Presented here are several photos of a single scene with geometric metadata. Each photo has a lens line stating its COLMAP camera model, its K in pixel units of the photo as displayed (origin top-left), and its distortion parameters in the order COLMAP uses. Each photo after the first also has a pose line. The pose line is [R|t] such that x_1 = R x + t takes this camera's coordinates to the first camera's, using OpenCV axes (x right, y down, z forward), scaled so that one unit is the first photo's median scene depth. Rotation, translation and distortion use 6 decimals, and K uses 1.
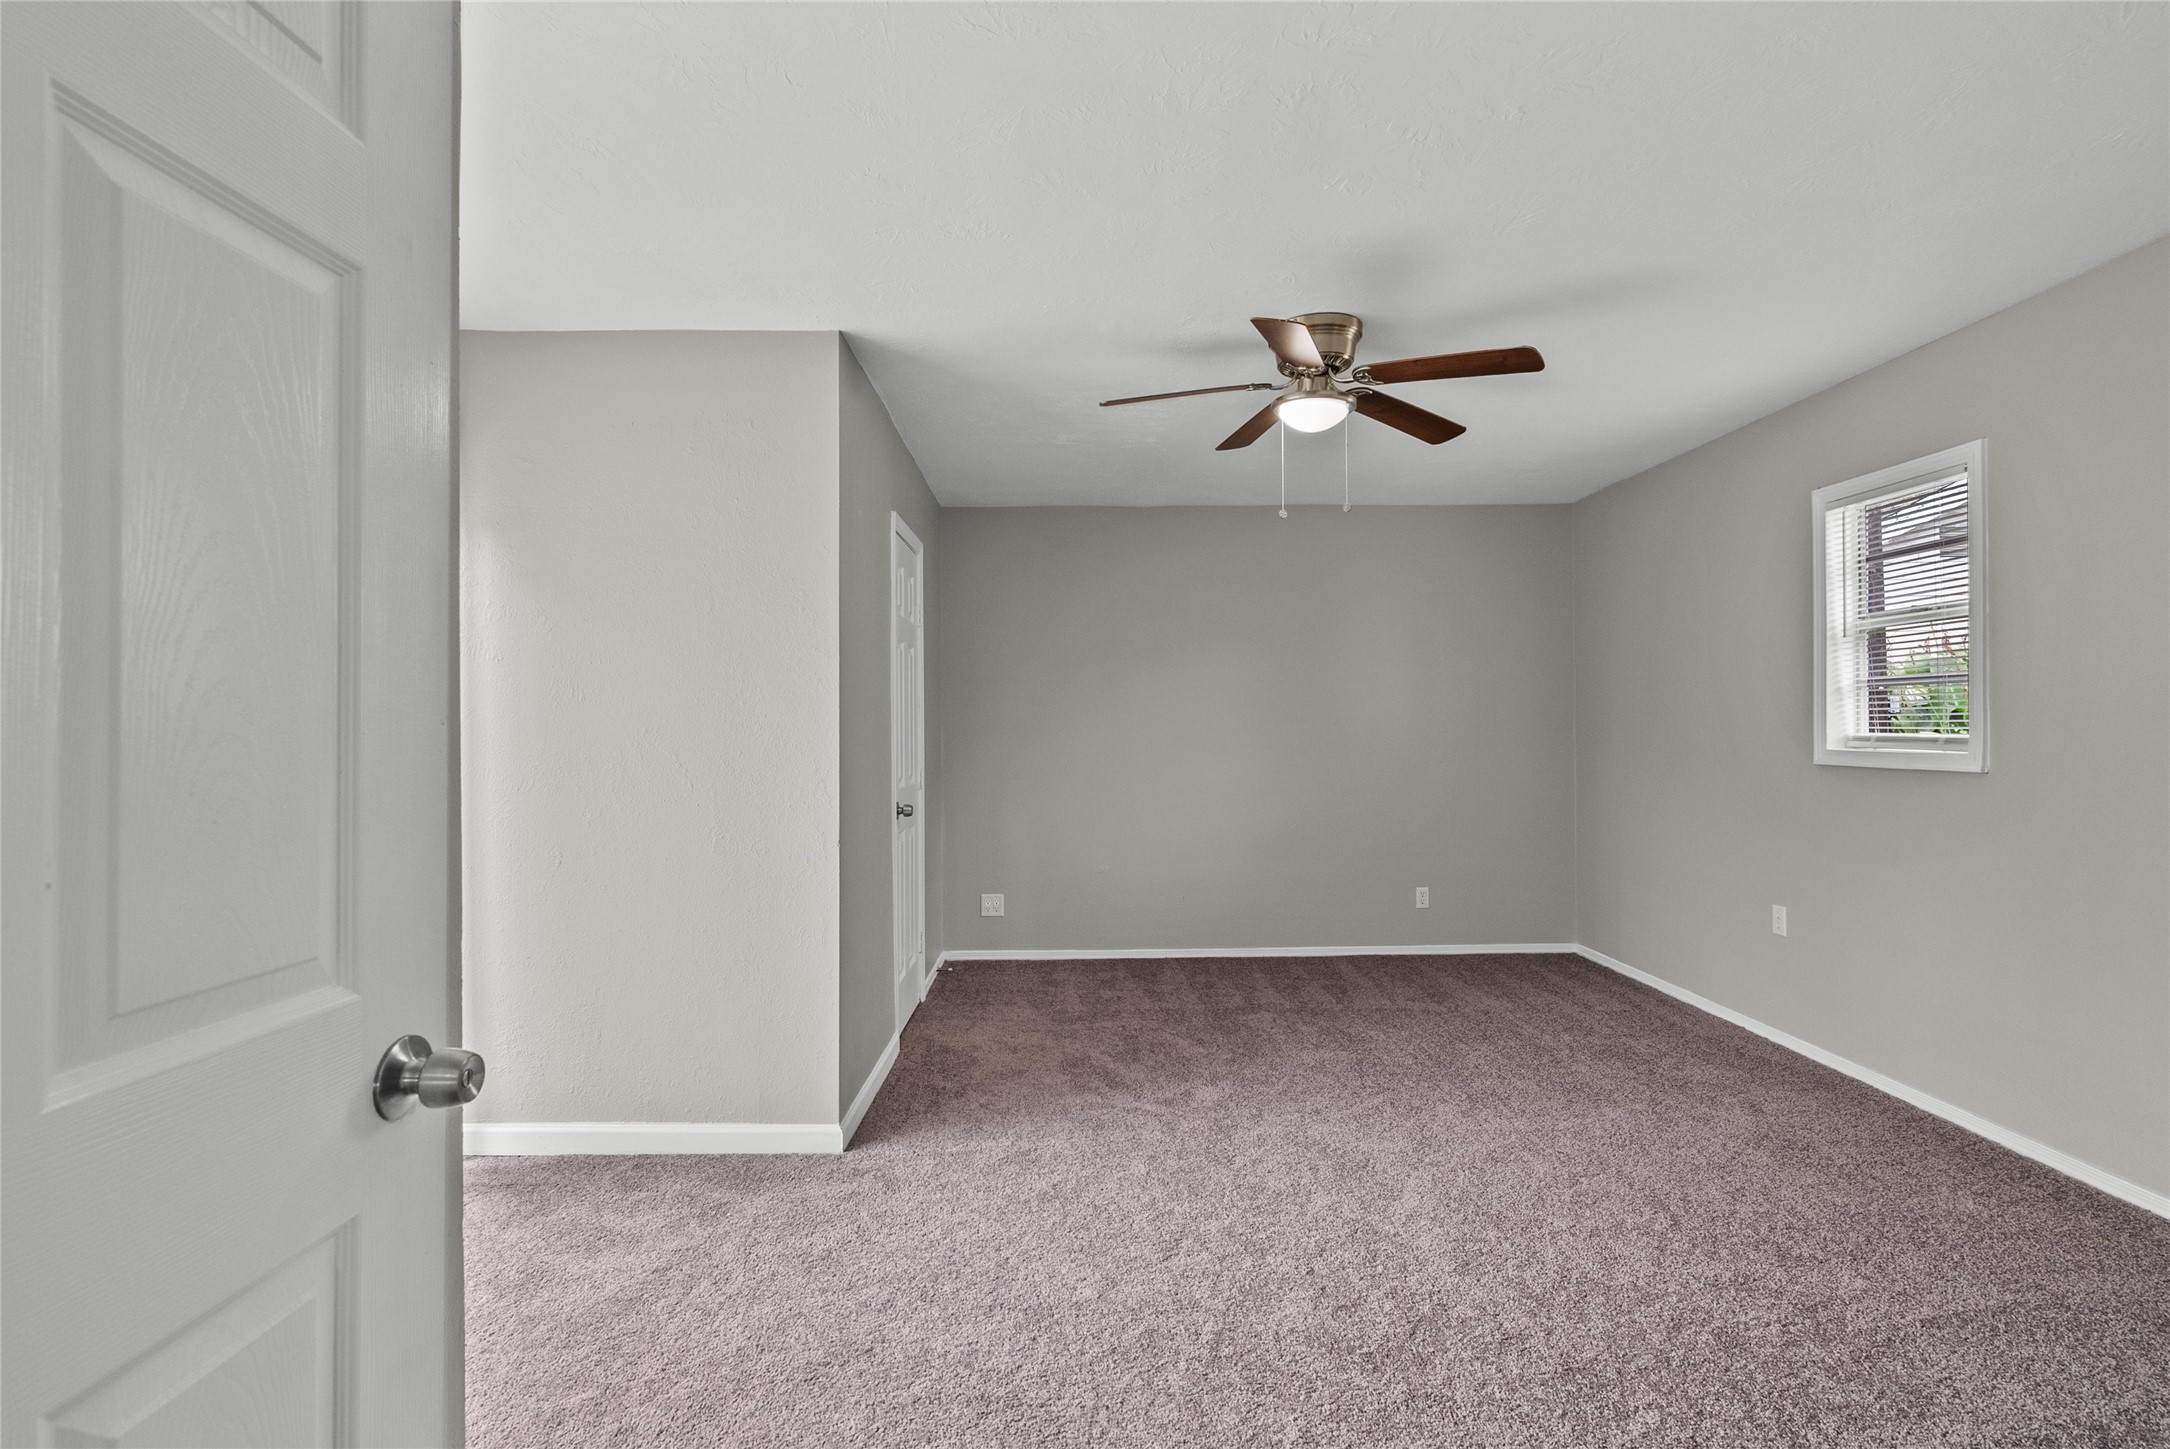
lens RADIAL K [[984.5, 0, 1087.7], [0, 984.5, 715.7], [0, 0, 1]] dist [-0.003352, 0.000174]
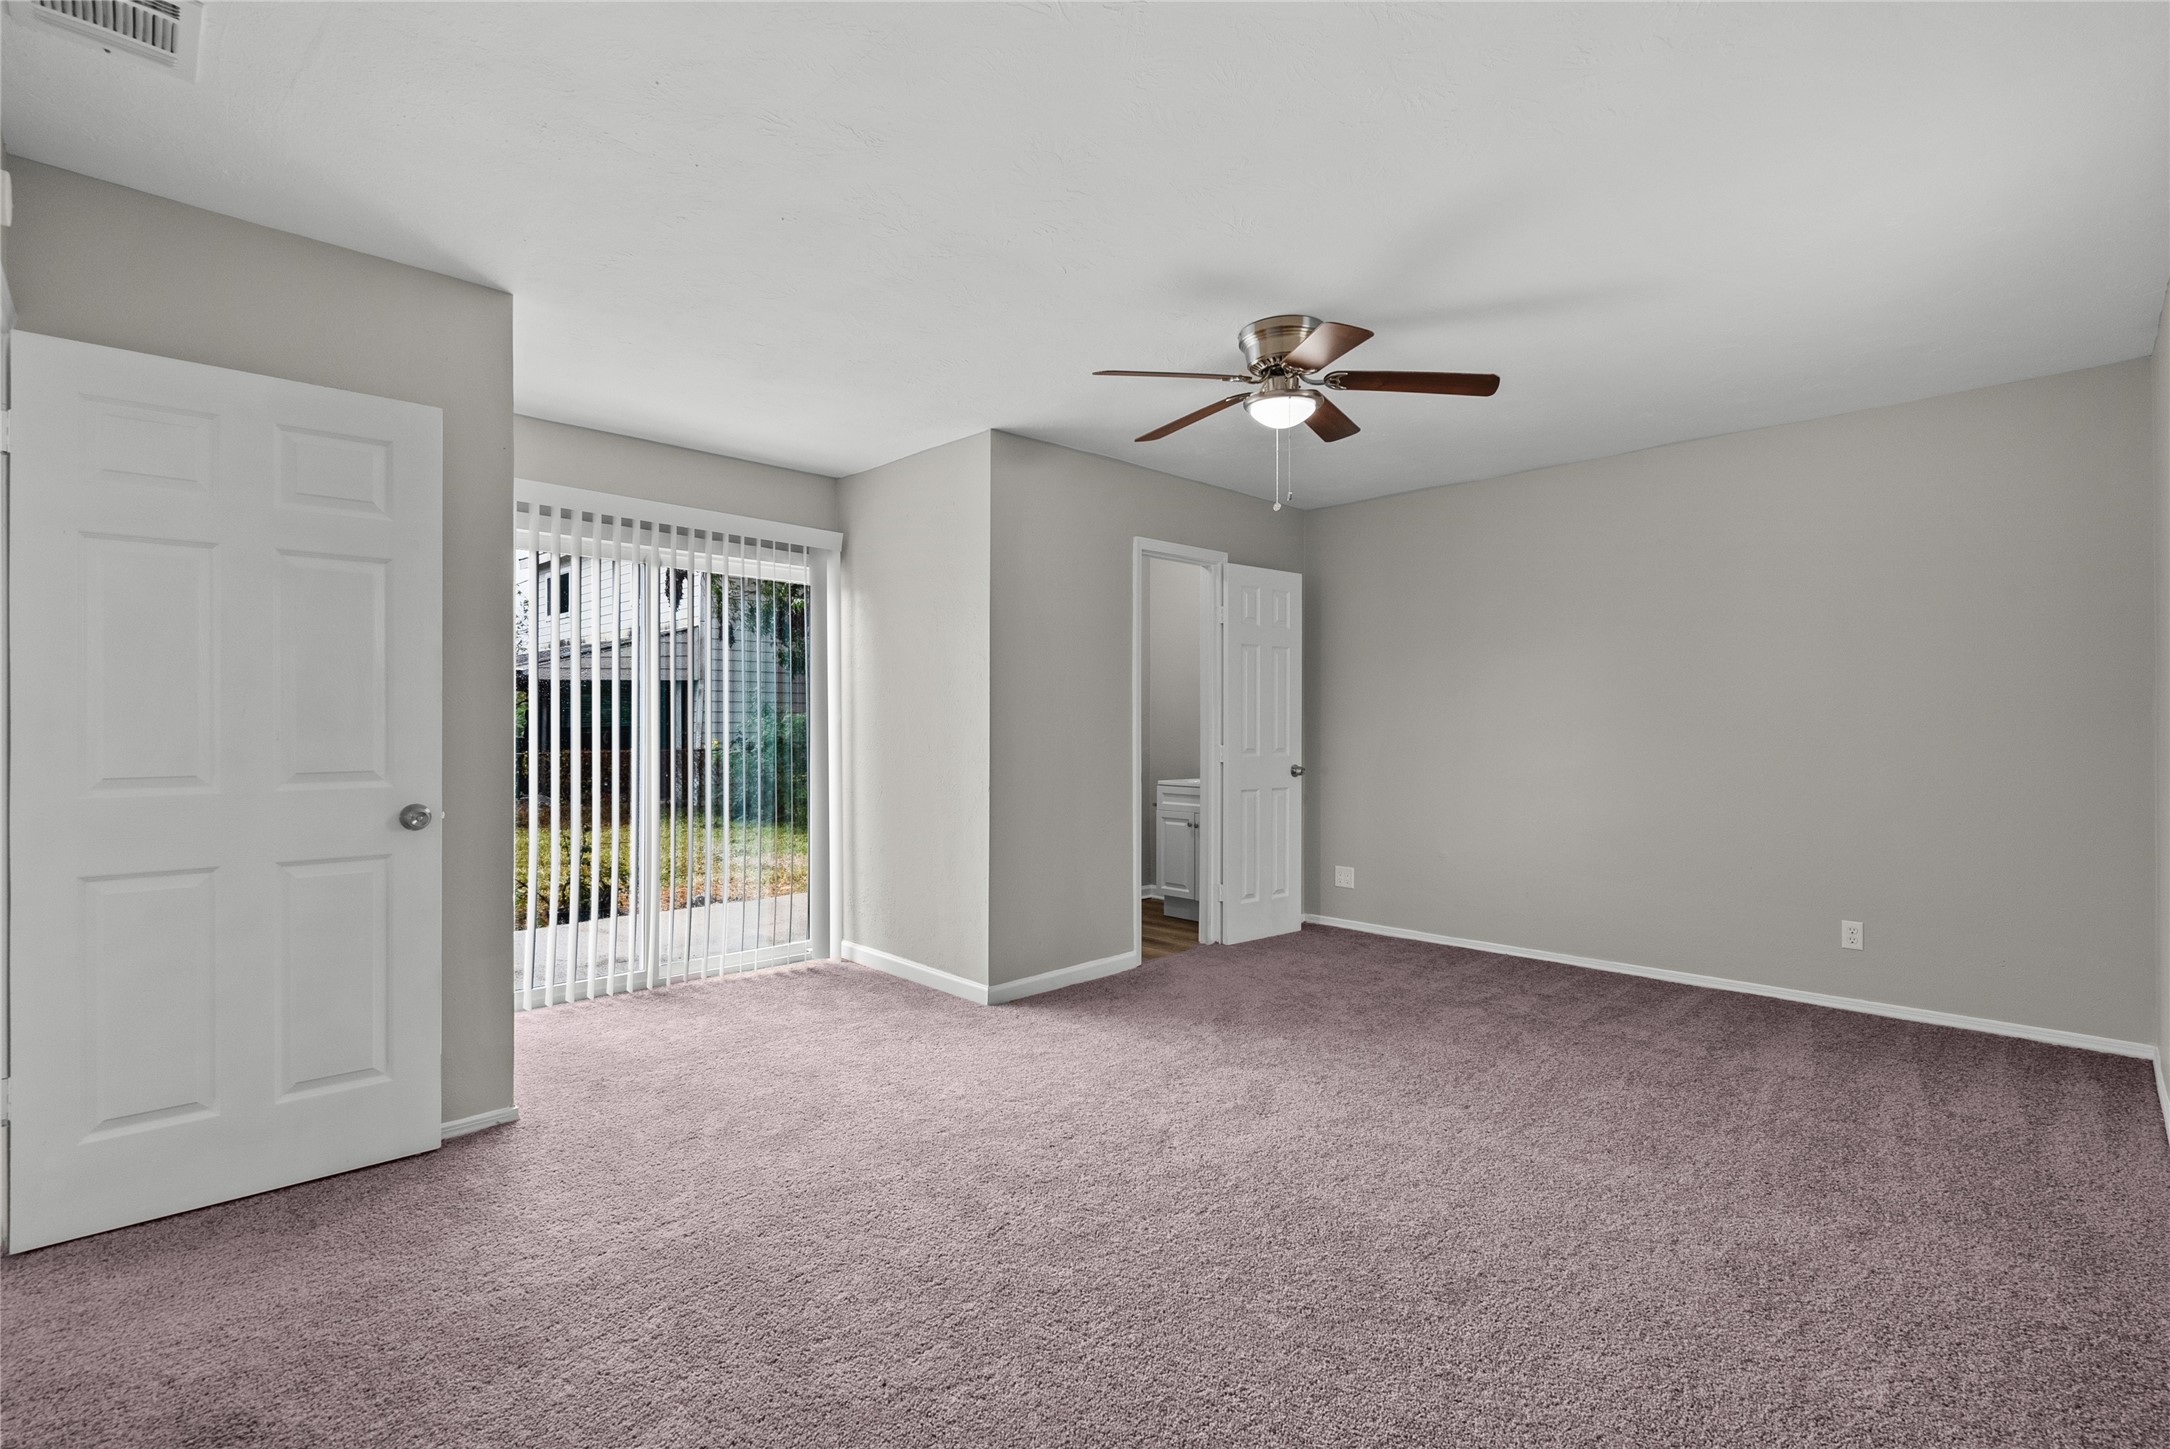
lens RADIAL K [[984.5, 0, 1087.7], [0, 984.5, 715.7], [0, 0, 1]] dist [-0.003352, 0.000174]
pose [[0.695898, 0.000338, -0.718141, 0.843681], [0.008347, 0.999929, 0.008559, 0.011350], [0.718092, -0.011951, 0.695845, 0.109212]]
